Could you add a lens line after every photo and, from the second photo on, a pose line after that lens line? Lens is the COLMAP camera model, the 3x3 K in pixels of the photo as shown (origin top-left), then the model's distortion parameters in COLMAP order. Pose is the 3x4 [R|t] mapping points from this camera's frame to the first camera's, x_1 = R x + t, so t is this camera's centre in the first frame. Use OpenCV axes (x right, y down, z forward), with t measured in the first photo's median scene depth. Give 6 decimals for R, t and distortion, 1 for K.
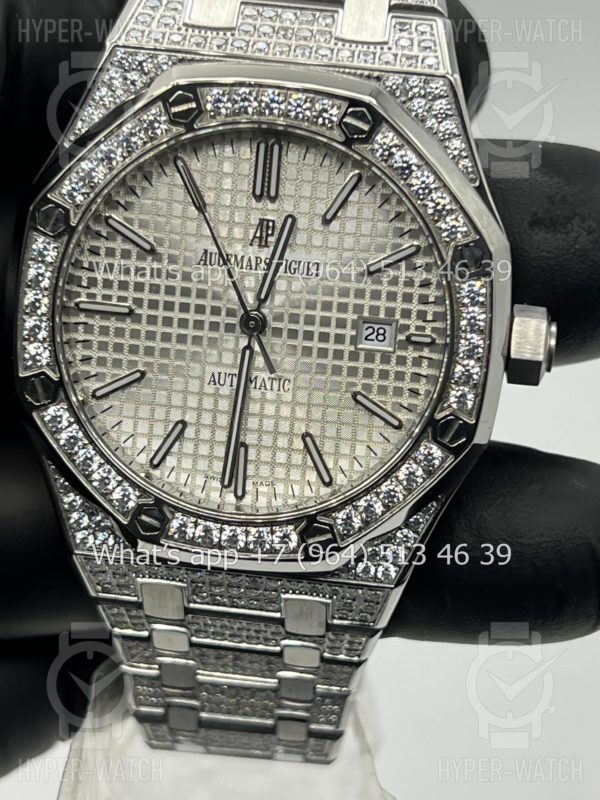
lens RADIAL K [[1829.4, 0, 298.5], [0, 1829.4, 399.1], [0, 0, 1]] dist [0.110584, 0.000000]
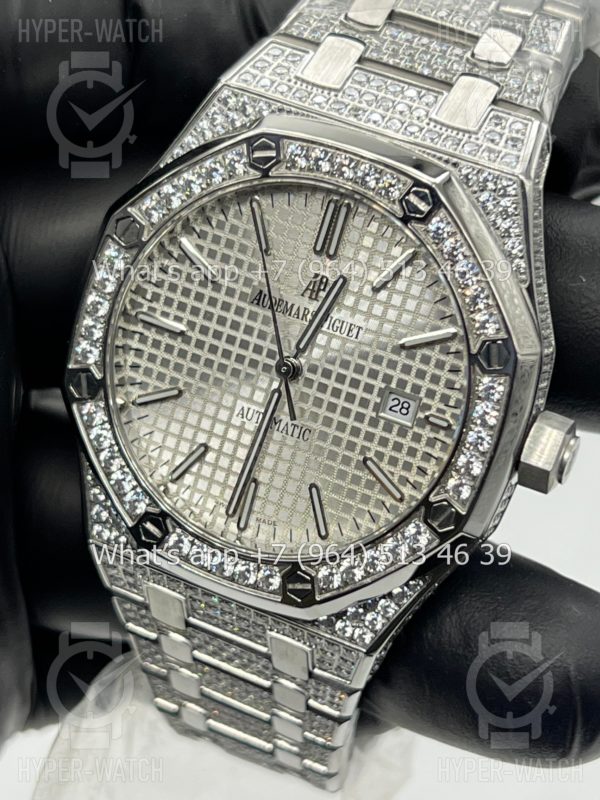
lens RADIAL K [[1829.4, 0, 293.5], [0, 1829.4, 400.3], [0, 0, 1]] dist [0.110584, 0.000000]
pose [[0.948291, 0.231083, -0.217591, 0.208348], [-0.234566, 0.972048, 0.010049, -0.035404], [0.213831, 0.041510, 0.975988, -0.013702]]
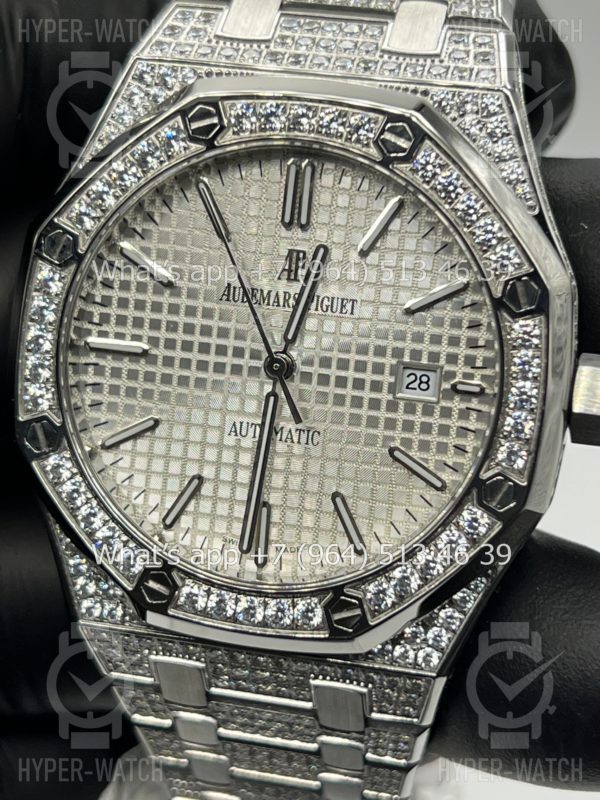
lens RADIAL K [[1829.4, 0, 295.2], [0, 1829.4, 401.9], [0, 0, 1]] dist [0.110584, 0.000000]
pose [[0.992521, 0.021646, -0.120139, 0.089466], [-0.030494, 0.996916, -0.072310, 0.039248], [0.118203, 0.075433, 0.990120, 0.125927]]
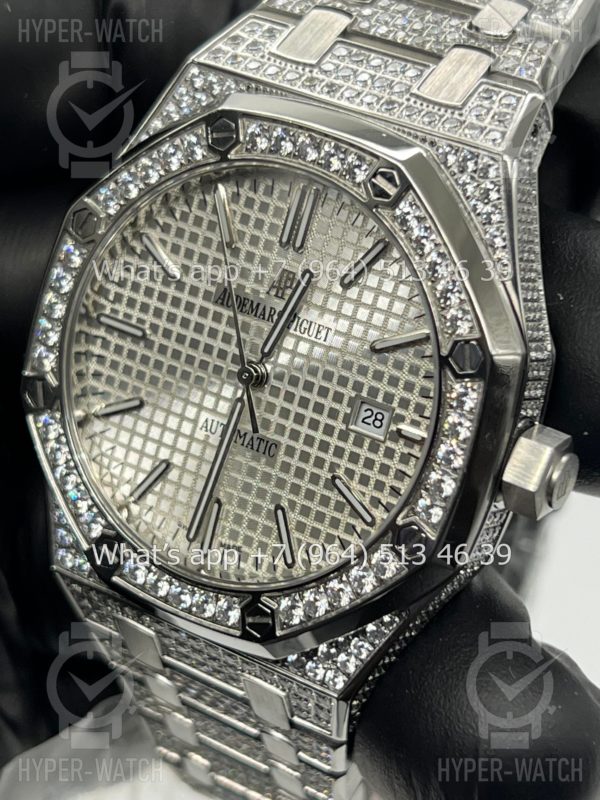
lens RADIAL K [[1829.4, 0, 305.5], [0, 1829.4, 396.2], [0, 0, 1]] dist [0.110584, 0.000000]
pose [[0.903317, 0.227616, -0.363606, 0.339183], [-0.242216, 0.970206, 0.005600, -0.043212], [0.354047, 0.083012, 0.931536, 0.145071]]
